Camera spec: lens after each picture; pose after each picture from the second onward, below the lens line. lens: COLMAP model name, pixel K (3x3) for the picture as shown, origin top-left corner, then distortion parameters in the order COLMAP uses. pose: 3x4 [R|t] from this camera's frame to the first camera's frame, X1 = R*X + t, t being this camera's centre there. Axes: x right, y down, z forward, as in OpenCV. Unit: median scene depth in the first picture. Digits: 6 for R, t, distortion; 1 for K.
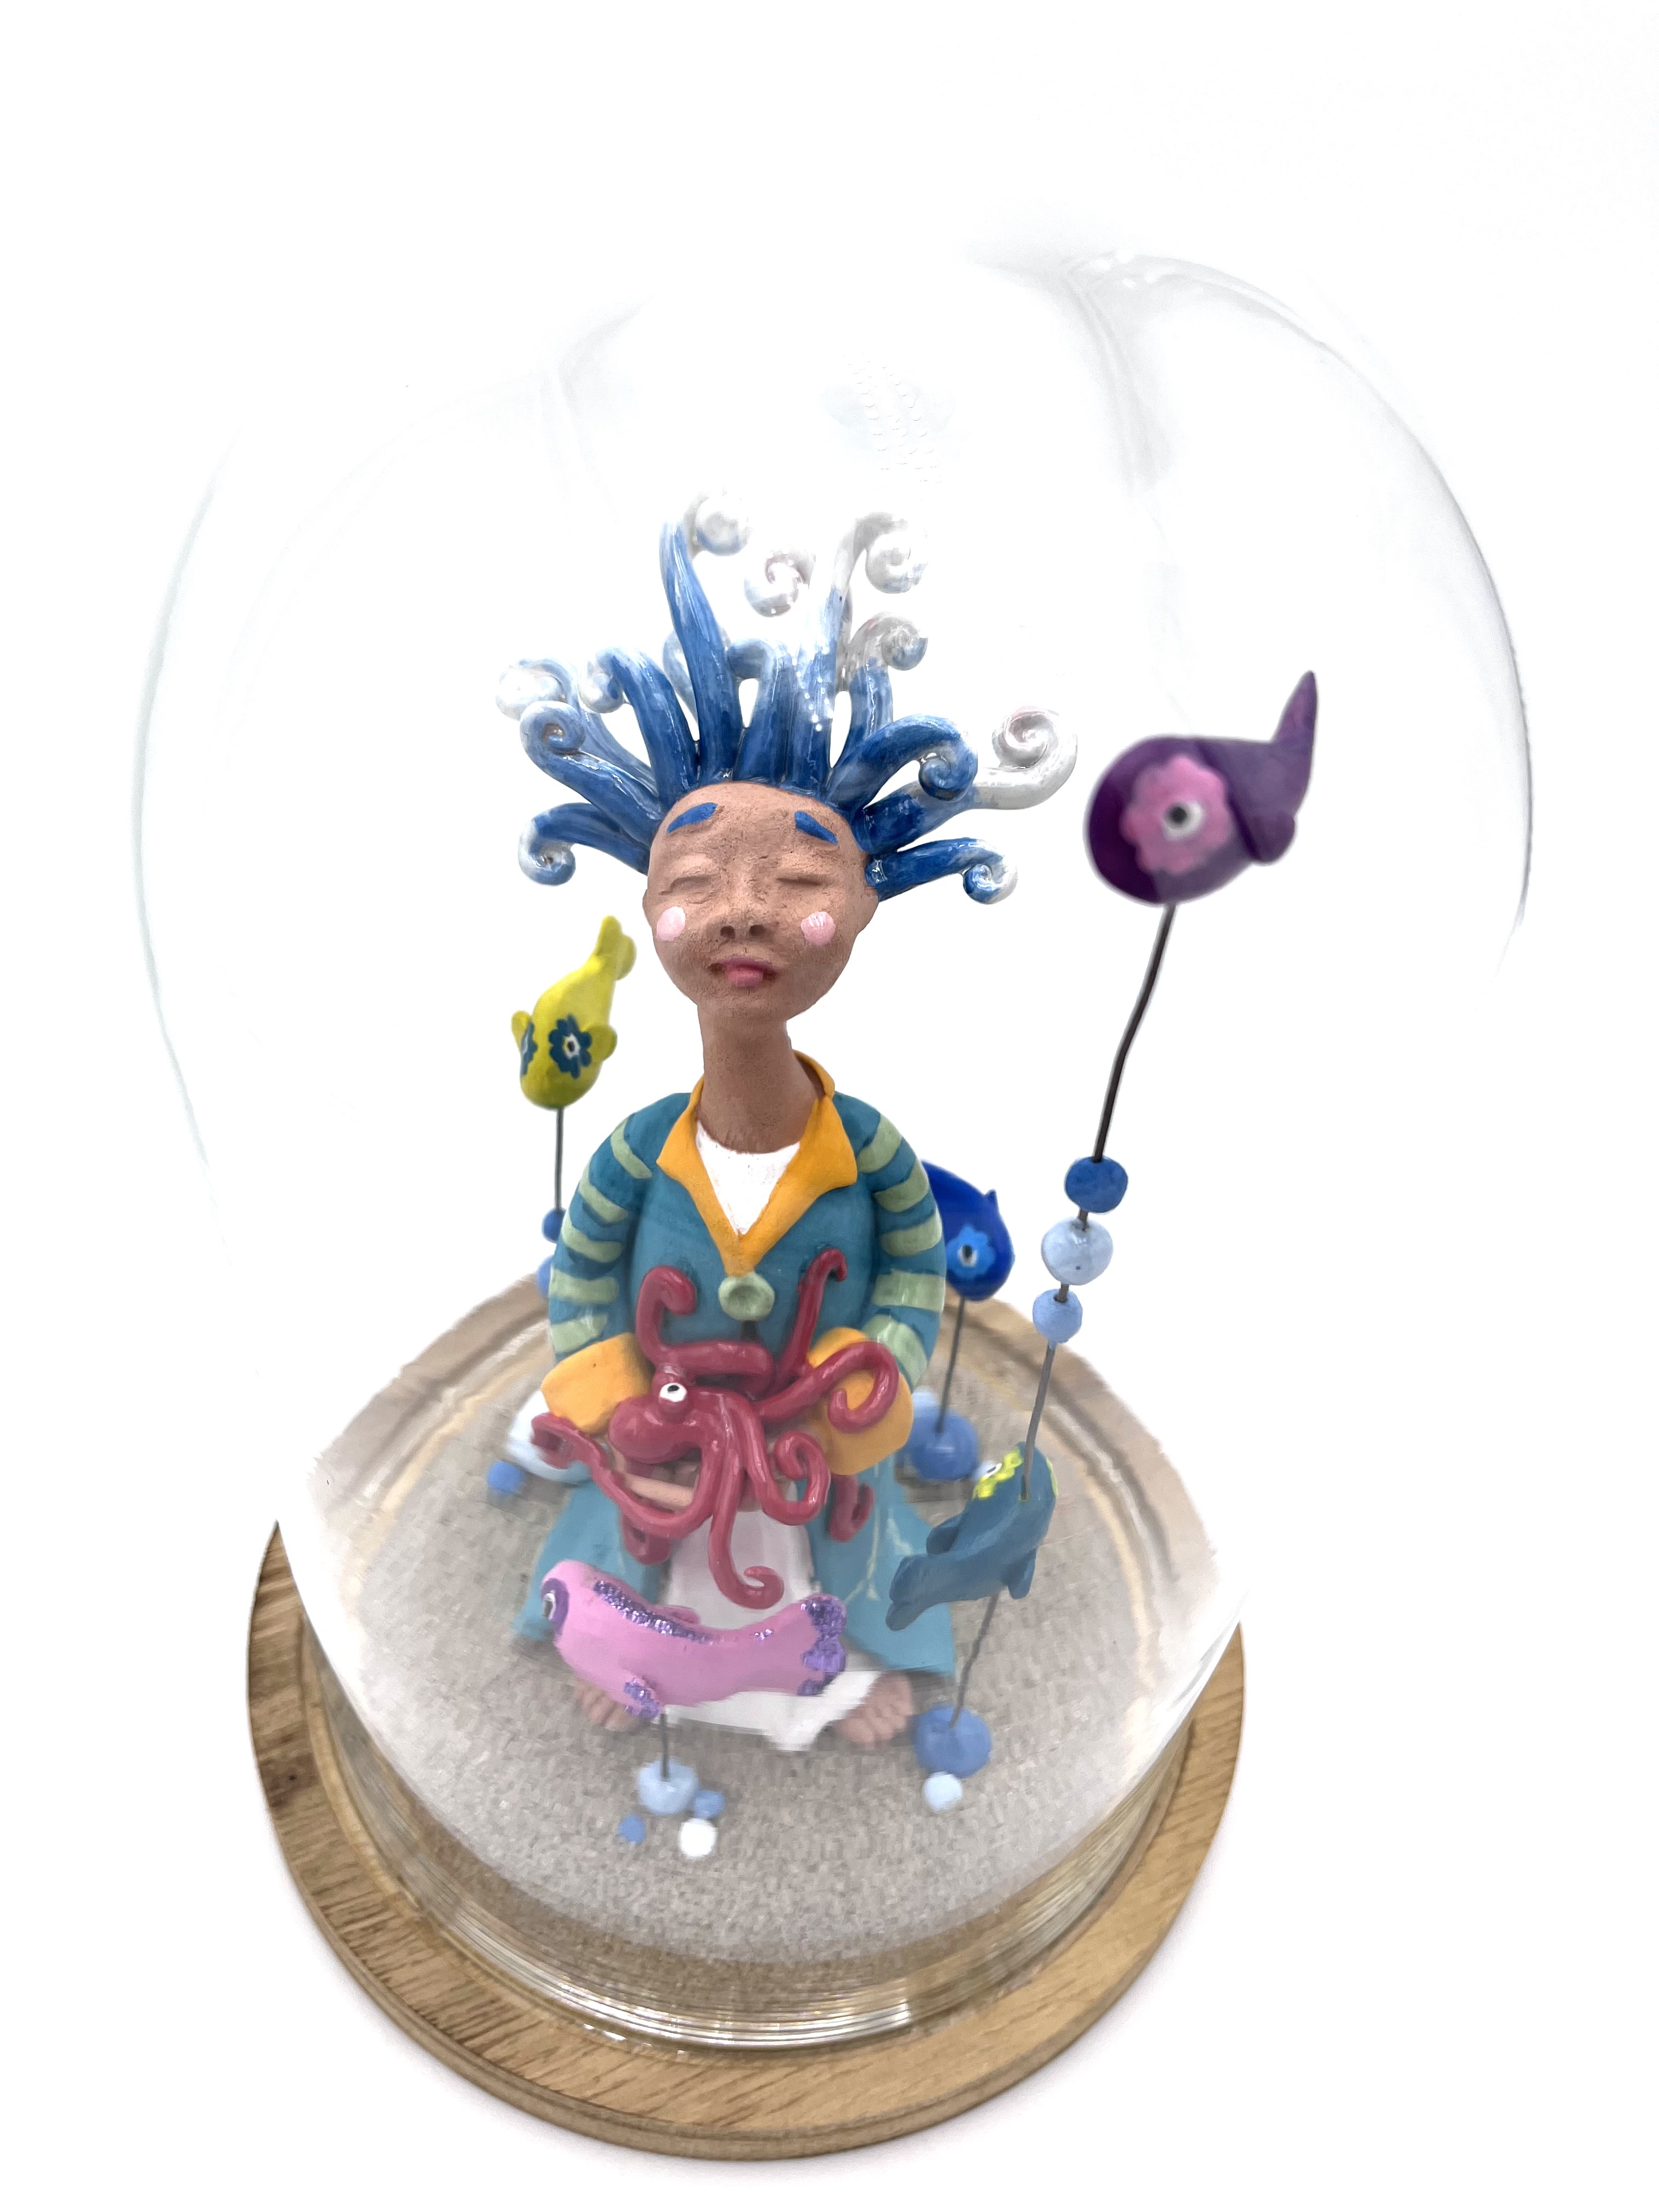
lens RADIAL K [[1717.7, 0, 783.9], [0, 1717.7, 1101.5], [0, 0, 1]] dist [0.005983, -0.003370]
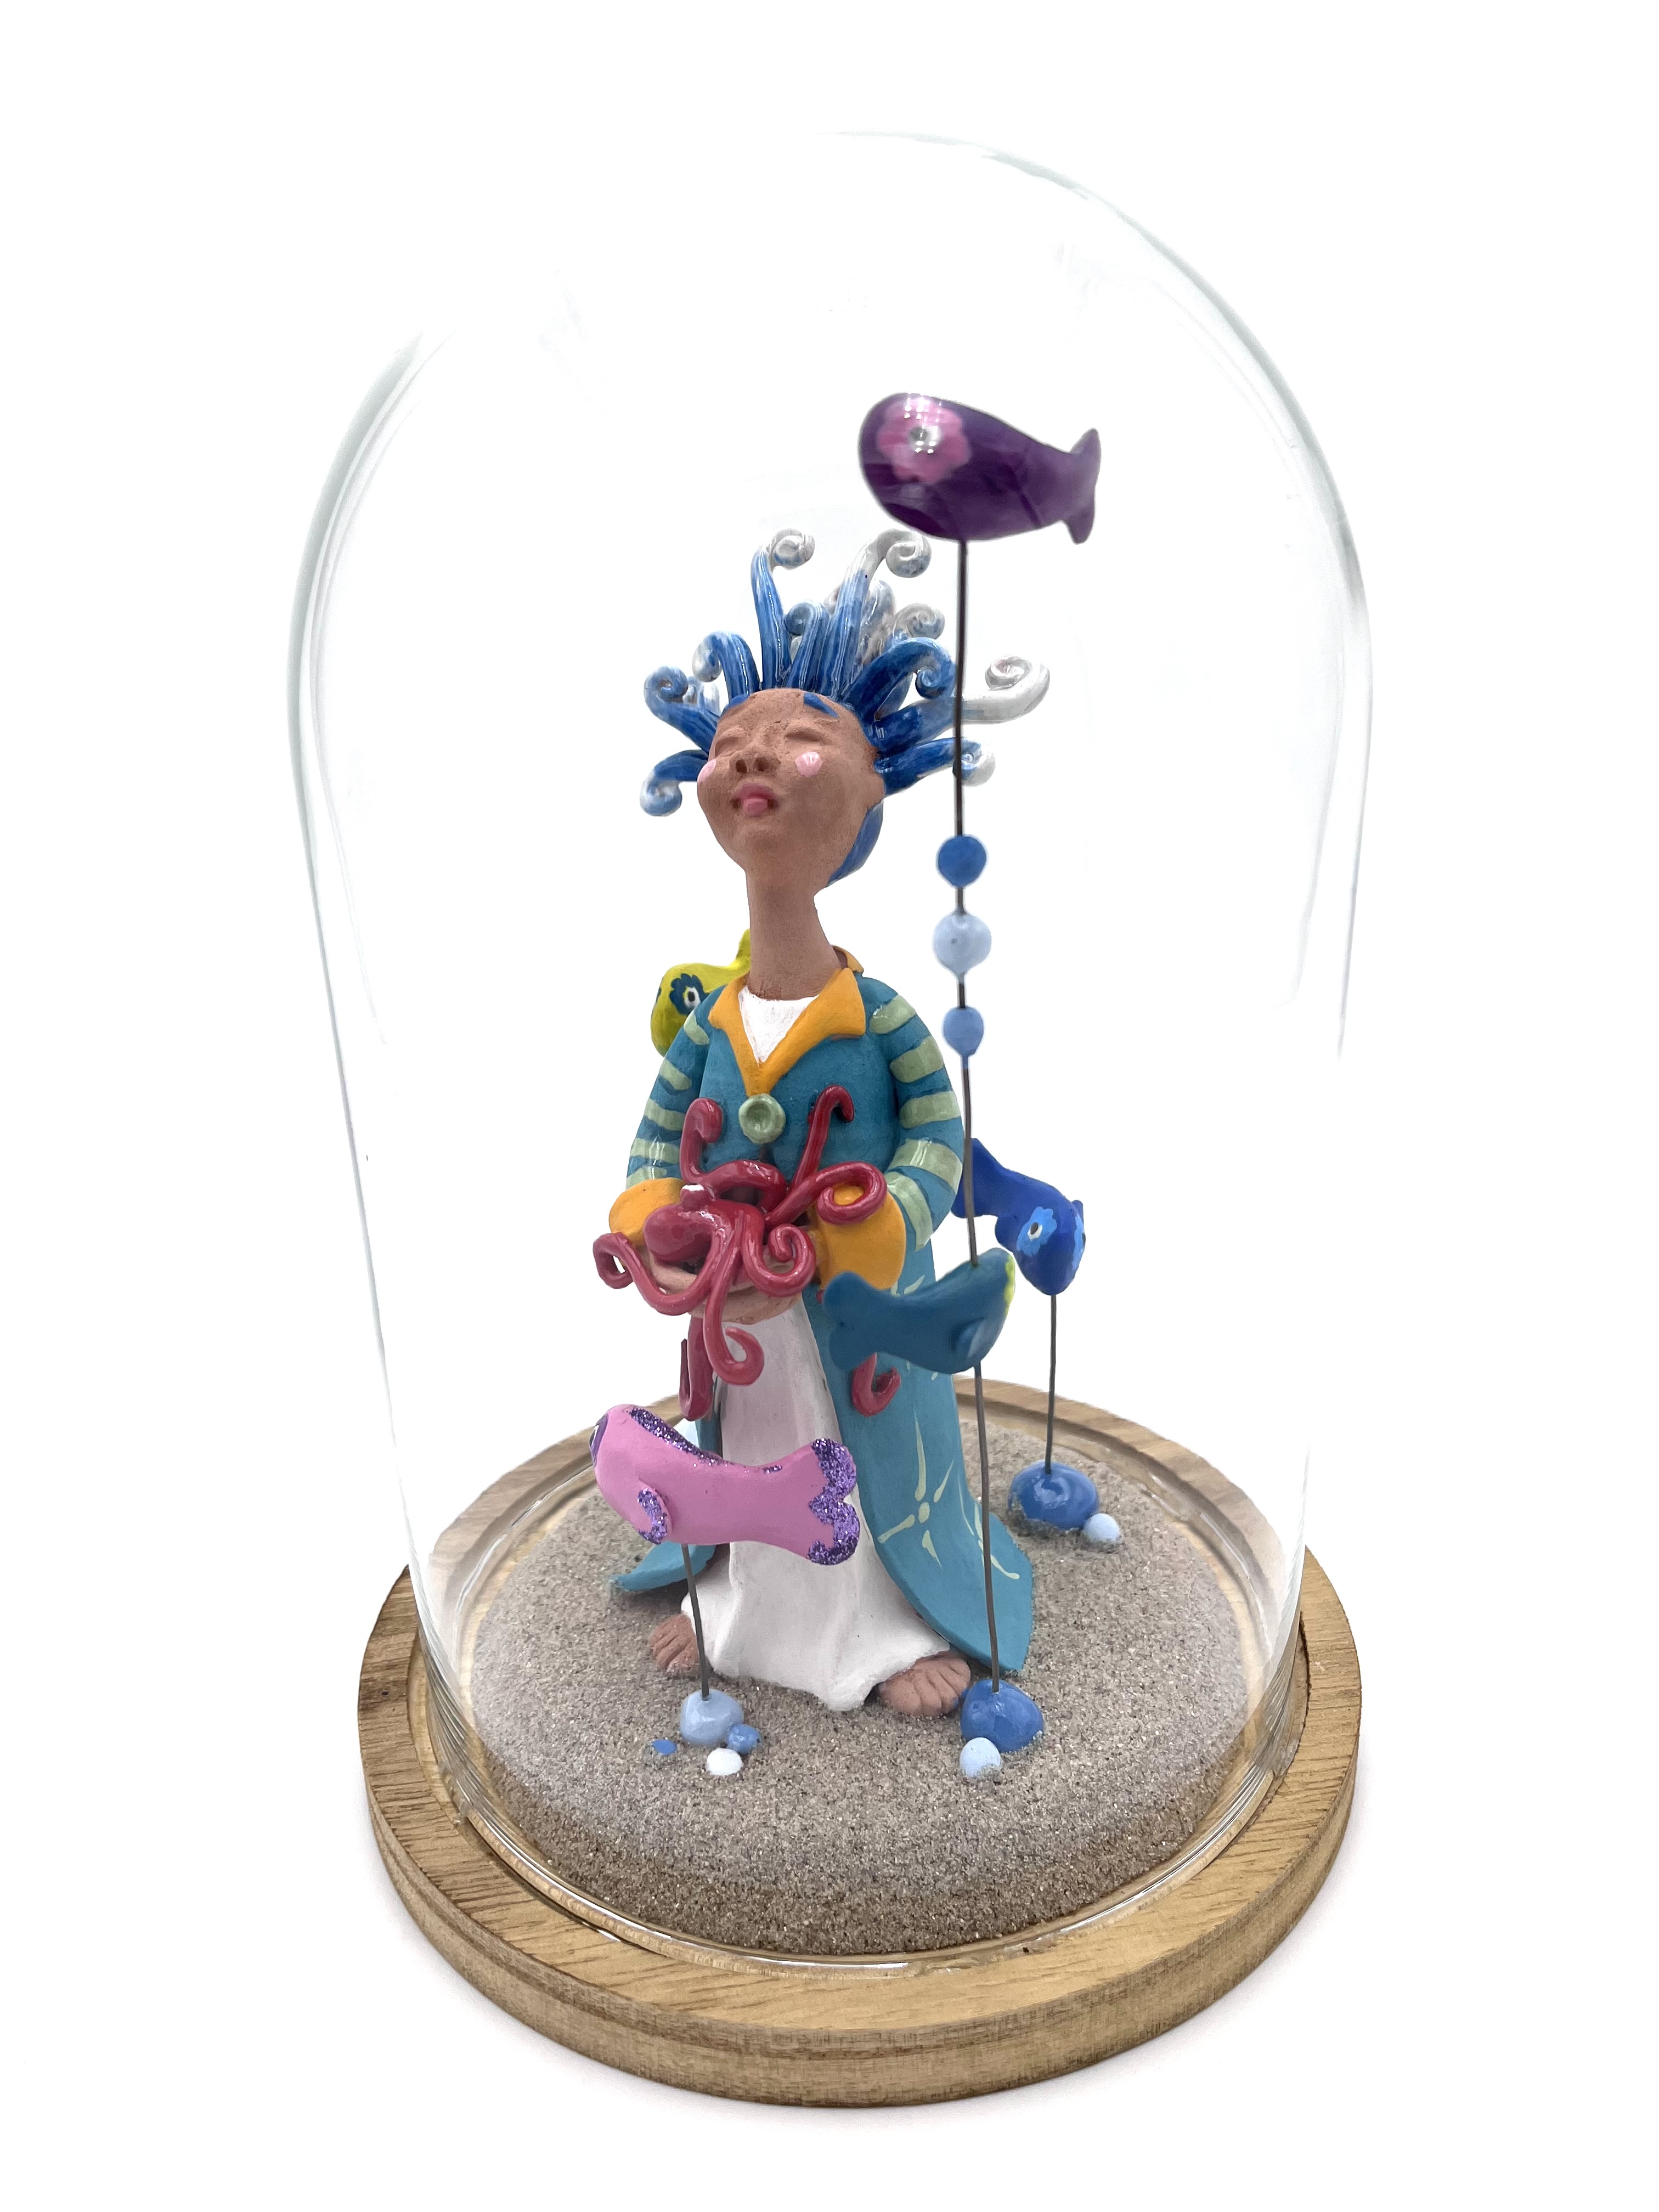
lens RADIAL K [[1712.3, 0, 865.0], [0, 1712.3, 1038.9], [0, 0, 1]] dist [-0.070827, 0.001787]
pose [[0.967677, -0.002409, -0.252183, 0.295905], [-0.102027, 0.910731, -0.400198, 0.458863], [0.230635, 0.412992, 0.881048, -0.018566]]
